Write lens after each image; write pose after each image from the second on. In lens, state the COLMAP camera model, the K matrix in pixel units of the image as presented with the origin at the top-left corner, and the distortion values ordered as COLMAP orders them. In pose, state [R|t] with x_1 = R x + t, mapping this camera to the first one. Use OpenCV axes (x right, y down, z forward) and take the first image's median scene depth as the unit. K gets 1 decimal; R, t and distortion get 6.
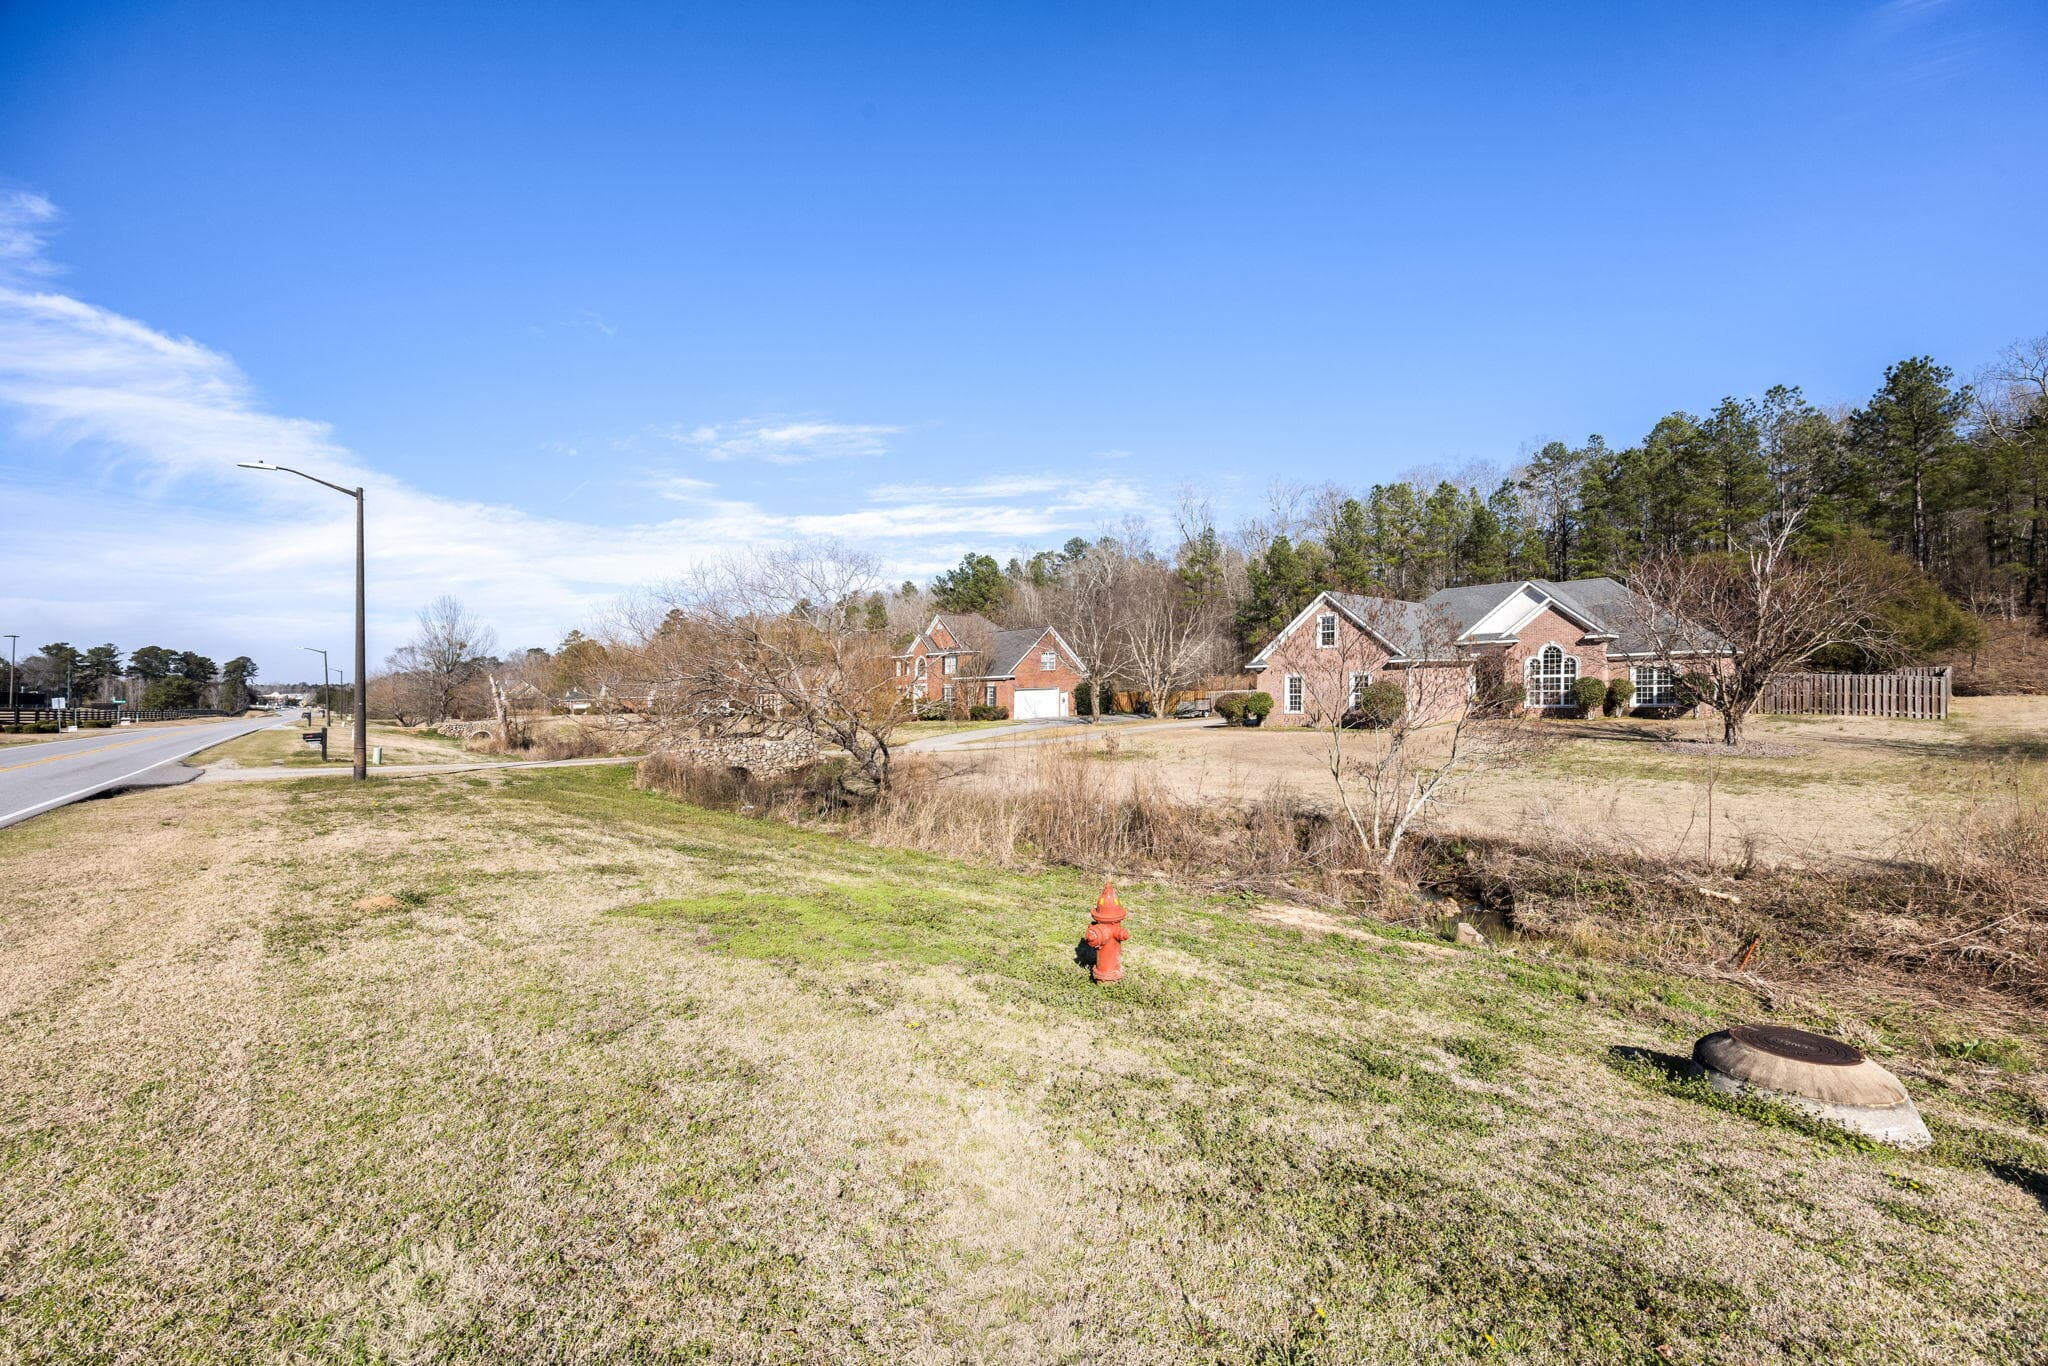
lens RADIAL K [[784.9, 0, 1048.7], [0, 784.9, 715.9], [0, 0, 1]] dist [0.003135, -0.000237]
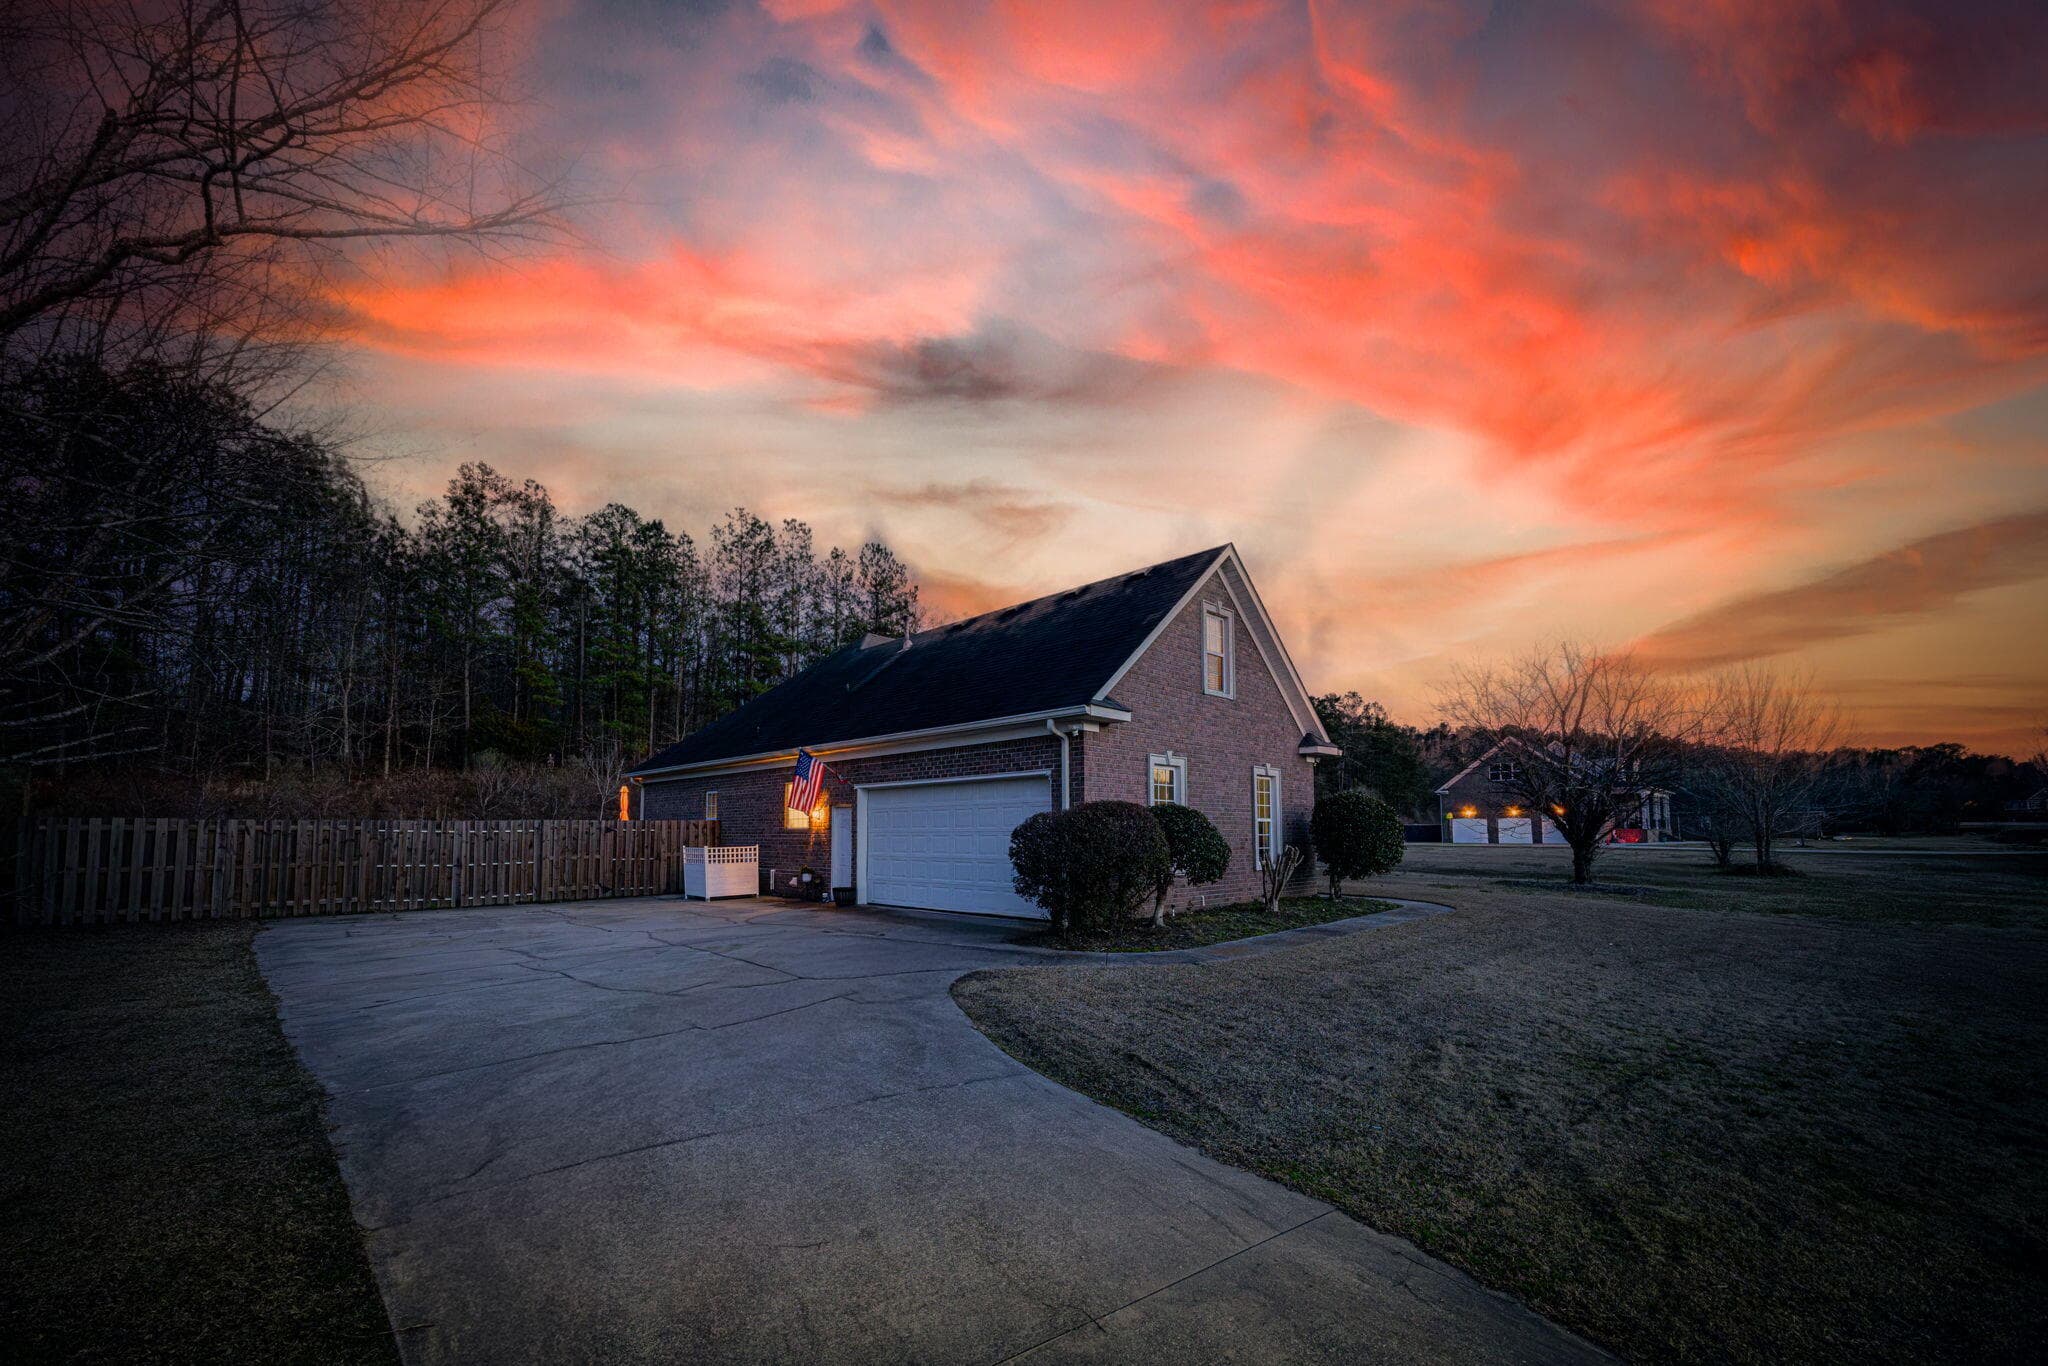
lens RADIAL K [[822.2, 0, 1016.7], [0, 822.2, 769.1], [0, 0, 1]] dist [-0.003925, 0.000579]
pose [[-0.007108, 0.107760, 0.994152, -0.030229], [0.039807, 0.993419, -0.107396, -0.013065], [-0.999182, 0.038810, -0.011351, 1.080673]]
